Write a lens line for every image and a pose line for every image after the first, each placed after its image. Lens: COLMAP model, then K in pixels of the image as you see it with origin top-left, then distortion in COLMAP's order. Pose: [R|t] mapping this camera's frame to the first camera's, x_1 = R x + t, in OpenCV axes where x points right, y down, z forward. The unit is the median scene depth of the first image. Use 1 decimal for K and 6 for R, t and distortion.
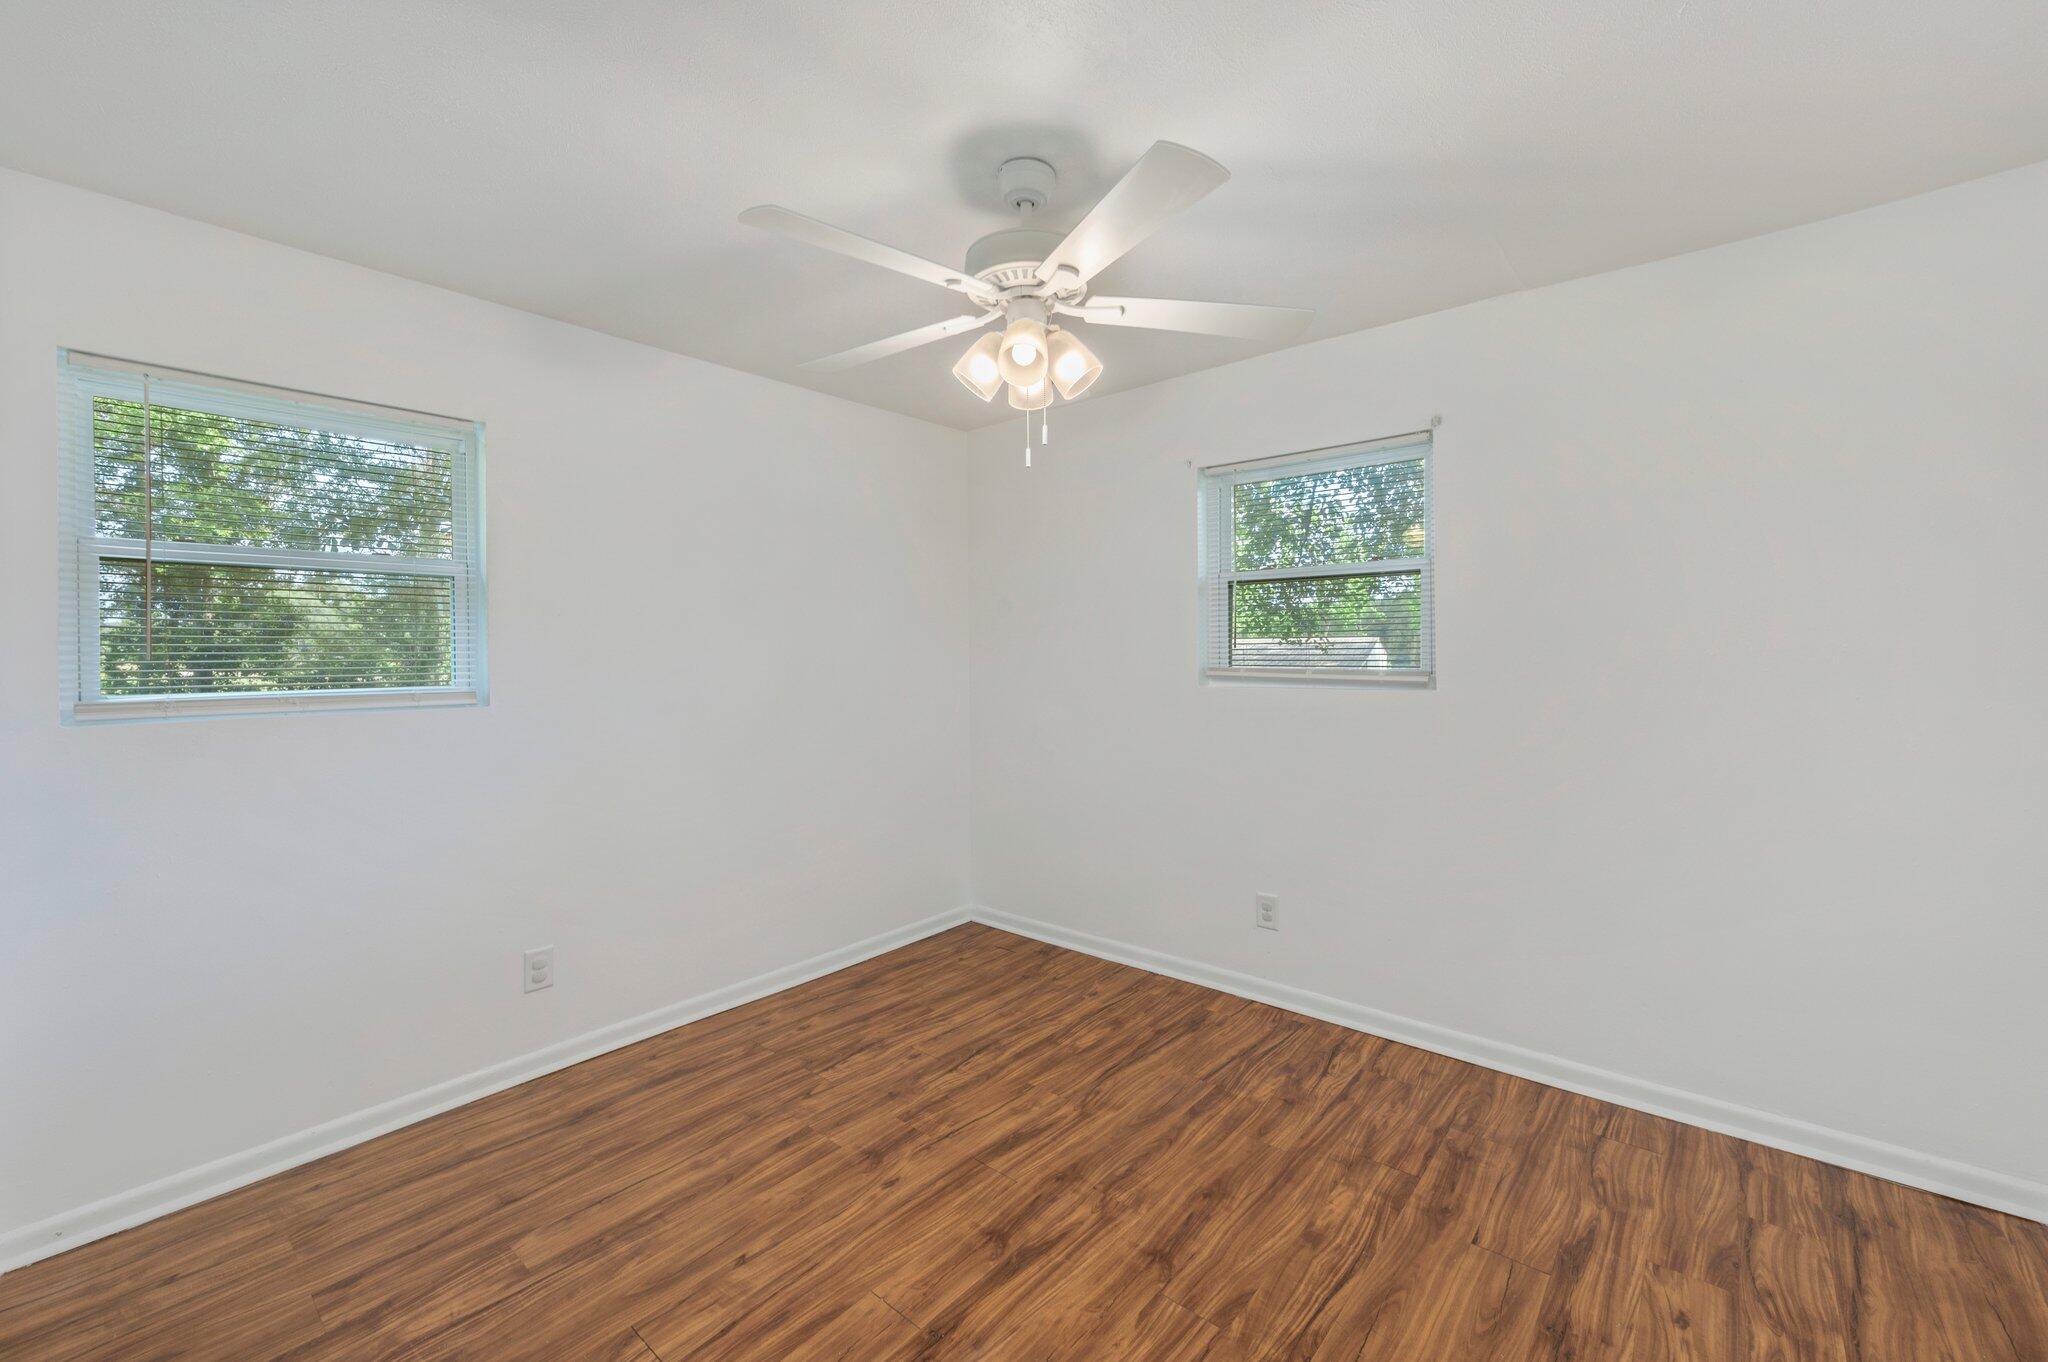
lens RADIAL K [[825.8, 0, 1028.5], [0, 825.8, 646.8], [0, 0, 1]] dist [-0.001009, -0.000323]
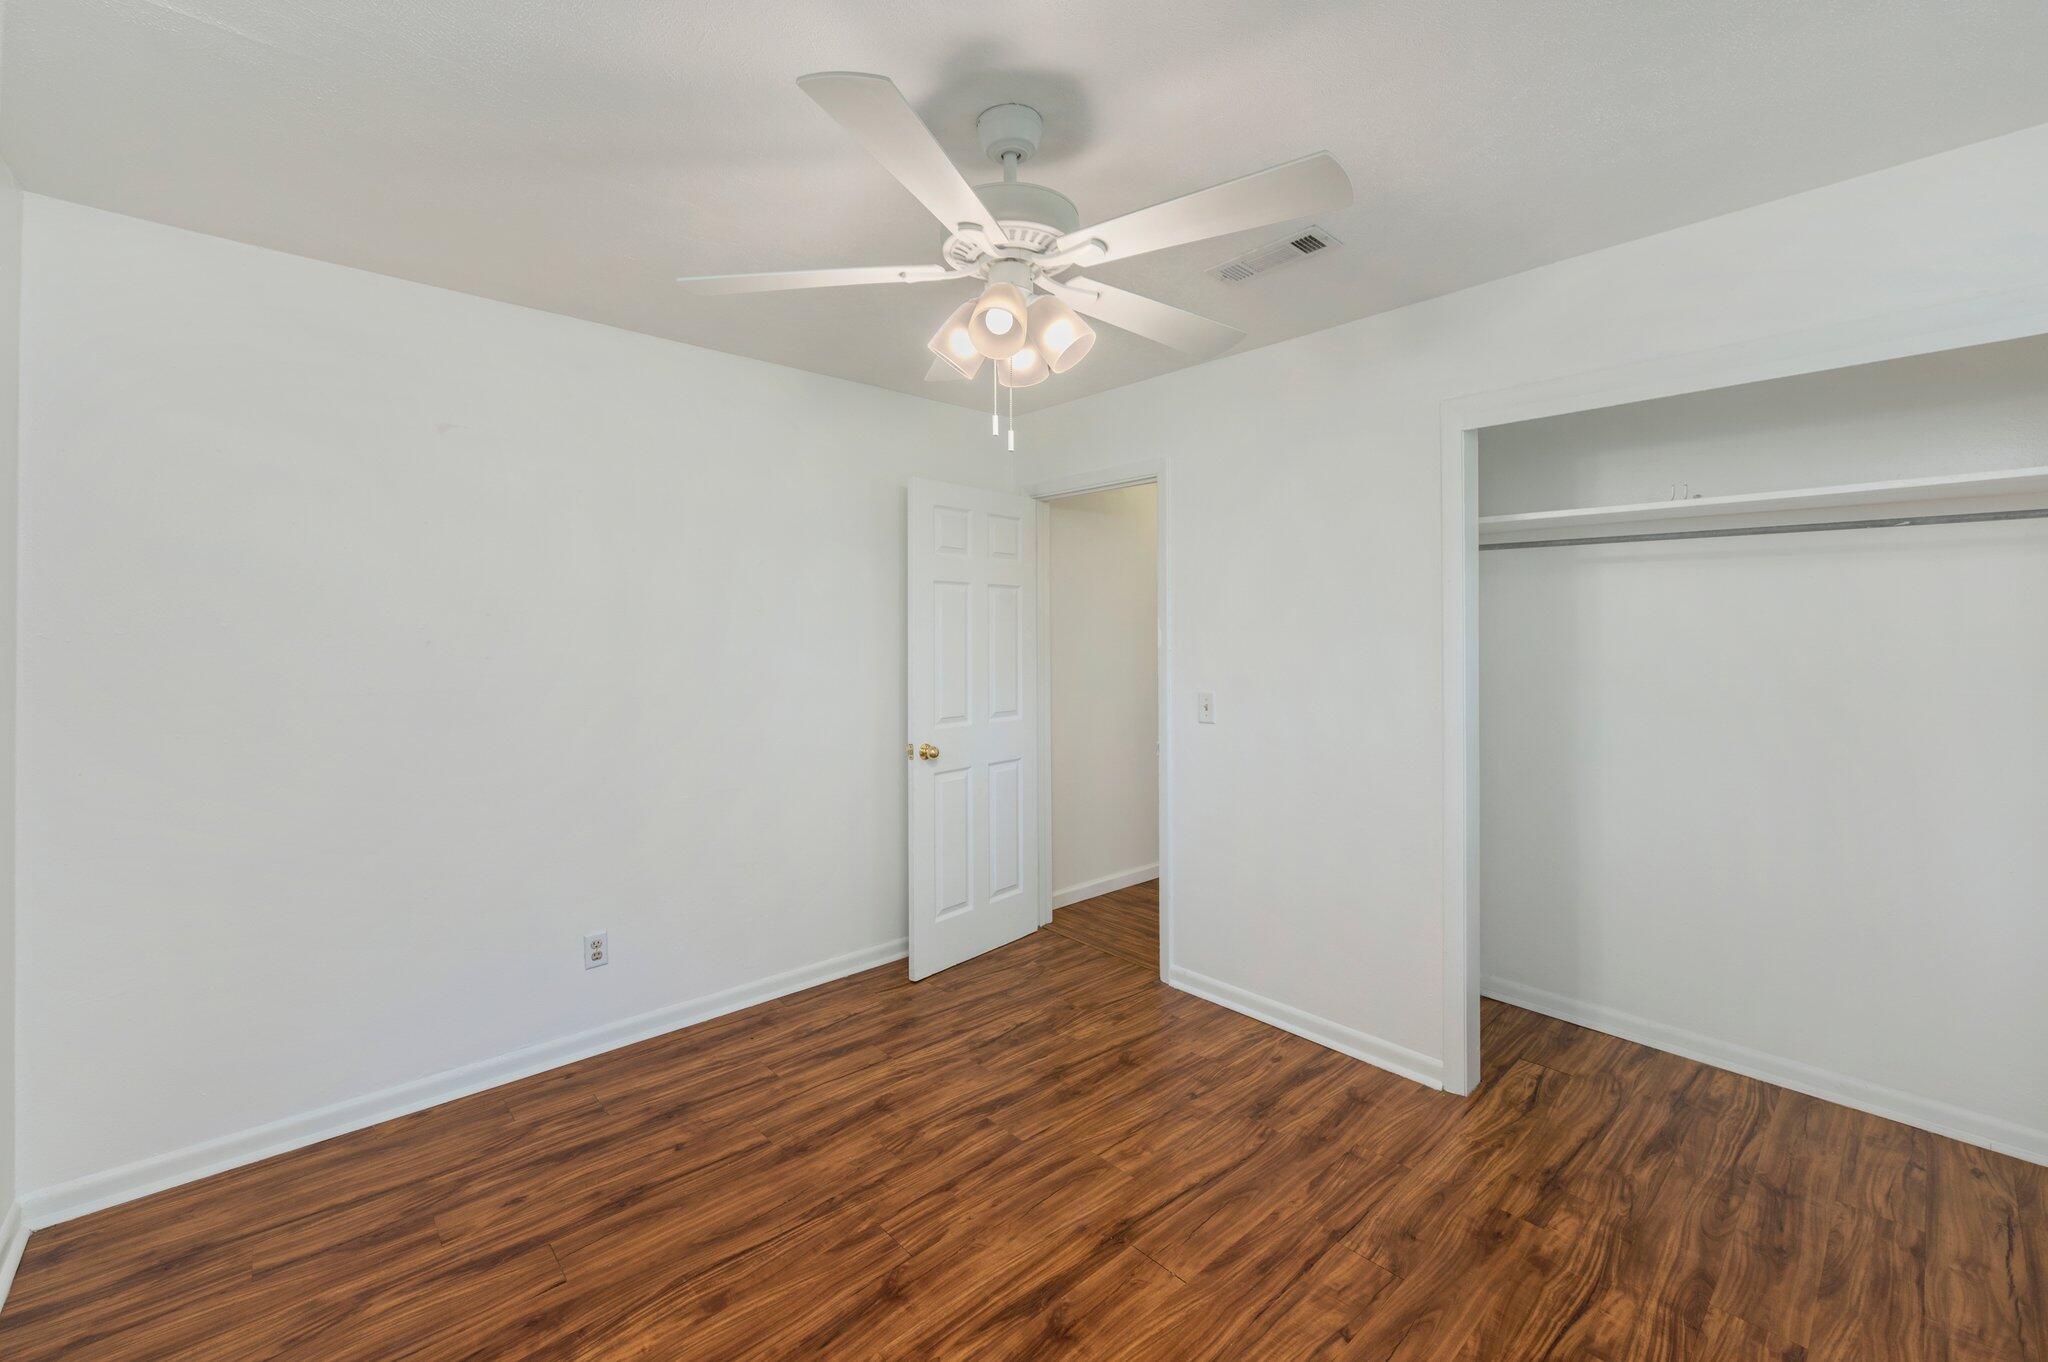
lens RADIAL K [[825.8, 0, 1028.5], [0, 825.8, 646.8], [0, 0, 1]] dist [-0.001009, -0.000323]
pose [[-0.991658, 0.013303, 0.128205, -0.134232], [0.014347, 0.999871, 0.007219, -0.015117], [-0.128092, 0.008998, -0.991721, 1.963127]]
